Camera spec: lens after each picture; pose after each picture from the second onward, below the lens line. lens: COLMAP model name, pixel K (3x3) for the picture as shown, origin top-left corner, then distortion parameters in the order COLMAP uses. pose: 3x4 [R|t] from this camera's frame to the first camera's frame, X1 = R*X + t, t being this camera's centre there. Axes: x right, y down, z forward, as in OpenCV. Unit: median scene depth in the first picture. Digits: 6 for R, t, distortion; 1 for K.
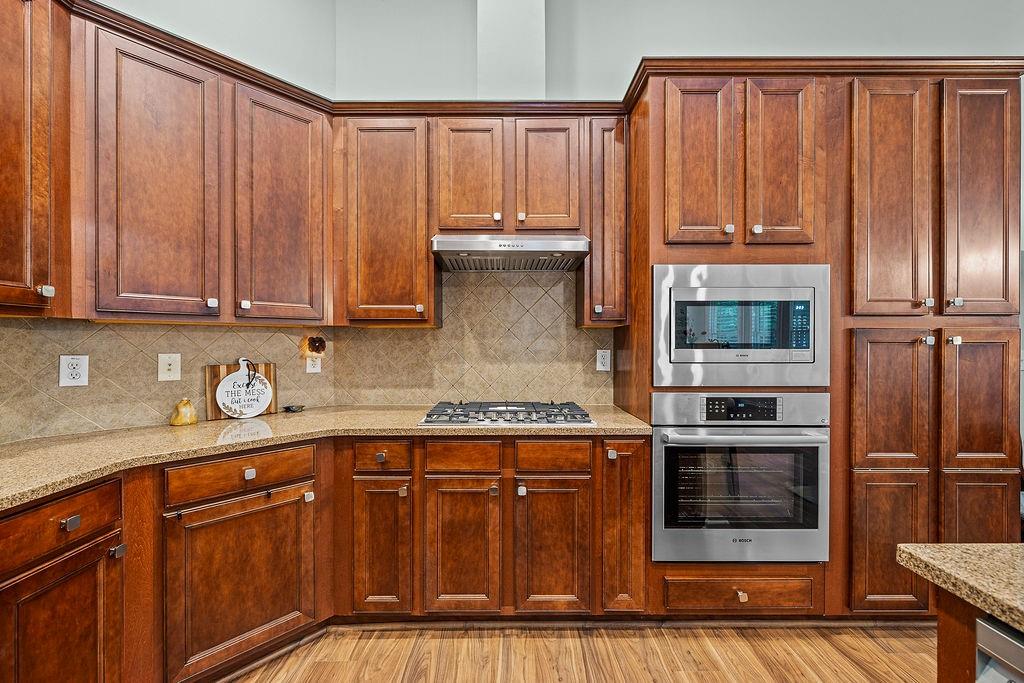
lens RADIAL K [[398.0, 0, 511.6], [0, 398.0, 343.3], [0, 0, 1]] dist [-0.001932, -0.000026]
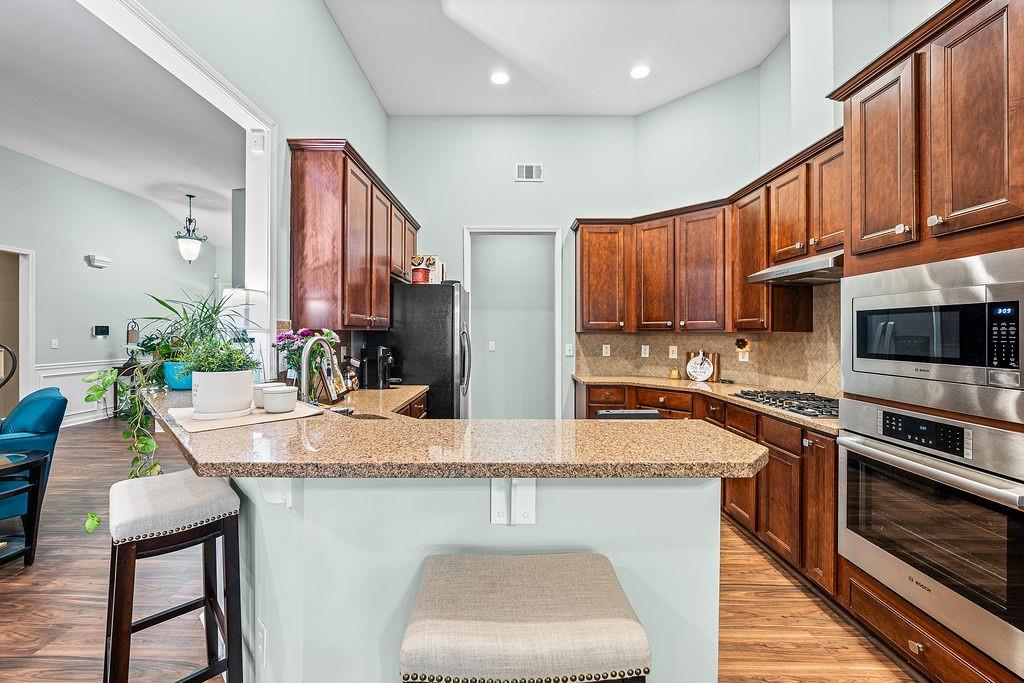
lens RADIAL K [[408.9, 0, 505.8], [0, 408.9, 330.7], [0, 0, 1]] dist [0.020989, 0.000008]
pose [[-0.011512, -0.004074, -0.999925, 1.486994], [-0.004377, 0.999982, -0.004024, -0.046893], [0.999924, 0.004331, -0.011530, 0.108350]]
